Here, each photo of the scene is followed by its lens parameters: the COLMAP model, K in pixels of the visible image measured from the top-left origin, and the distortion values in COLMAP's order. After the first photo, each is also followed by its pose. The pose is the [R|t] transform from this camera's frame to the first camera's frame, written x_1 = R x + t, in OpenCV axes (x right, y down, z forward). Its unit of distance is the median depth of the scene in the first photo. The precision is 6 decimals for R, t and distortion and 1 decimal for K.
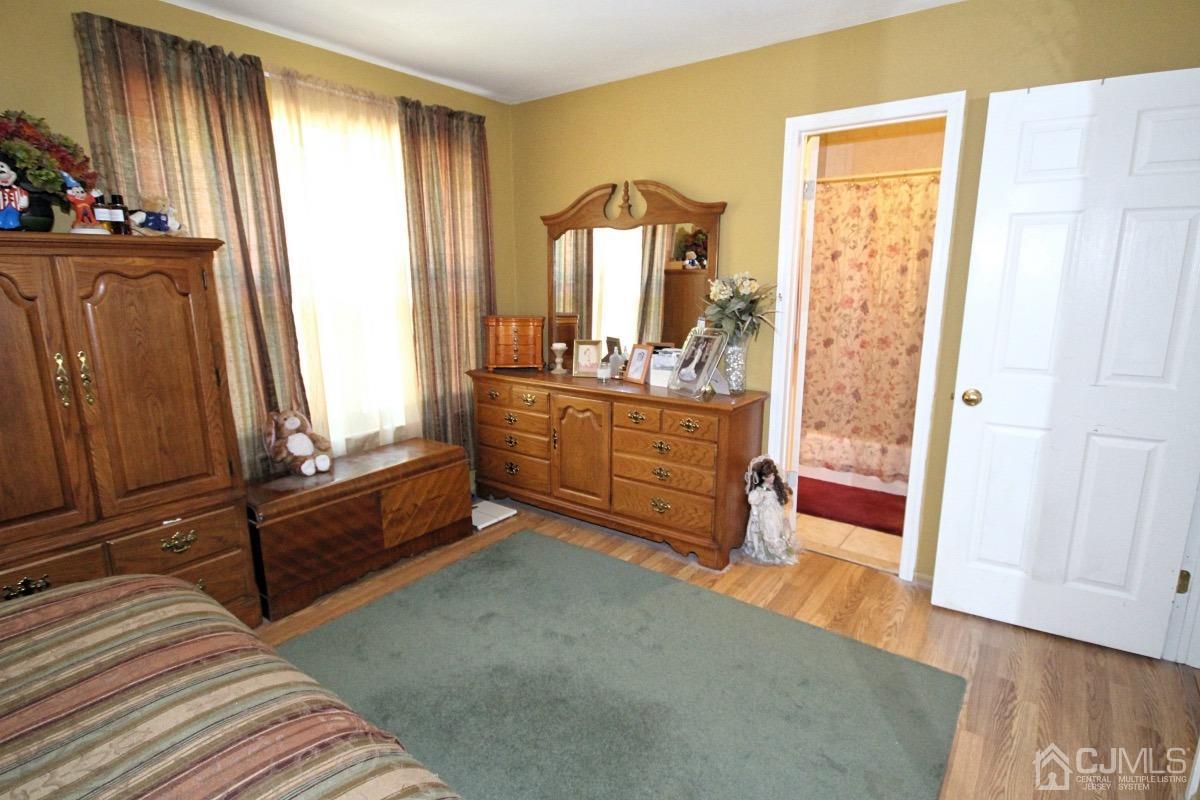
lens RADIAL K [[609.8, 0, 605.8], [0, 609.8, 401.3], [0, 0, 1]] dist [0.000799, -0.001064]
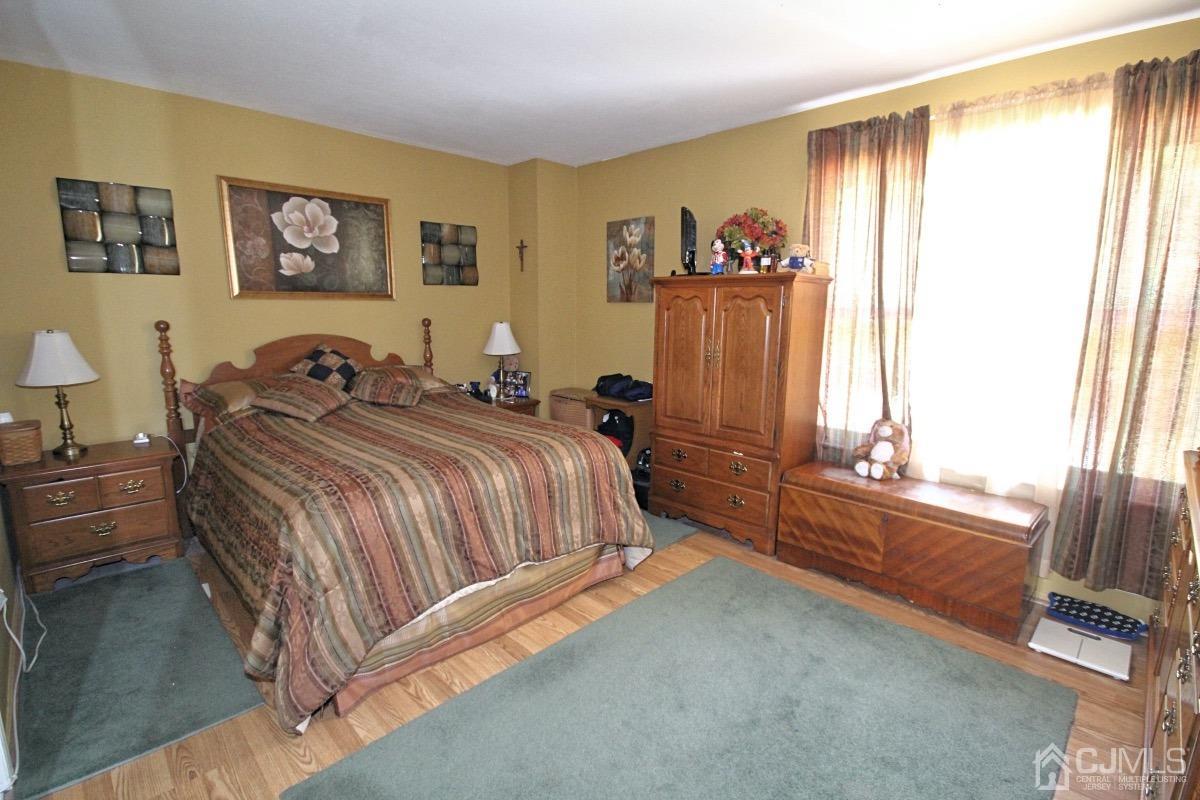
lens RADIAL K [[553.1, 0, 605.8], [0, 553.1, 399.2], [0, 0, 1]] dist [0.007875, -0.008144]
pose [[-0.152646, 0.161306, -0.975028, 0.600154], [-0.212502, 0.958156, 0.191783, -0.117565], [0.965164, 0.236470, -0.111981, 0.673905]]
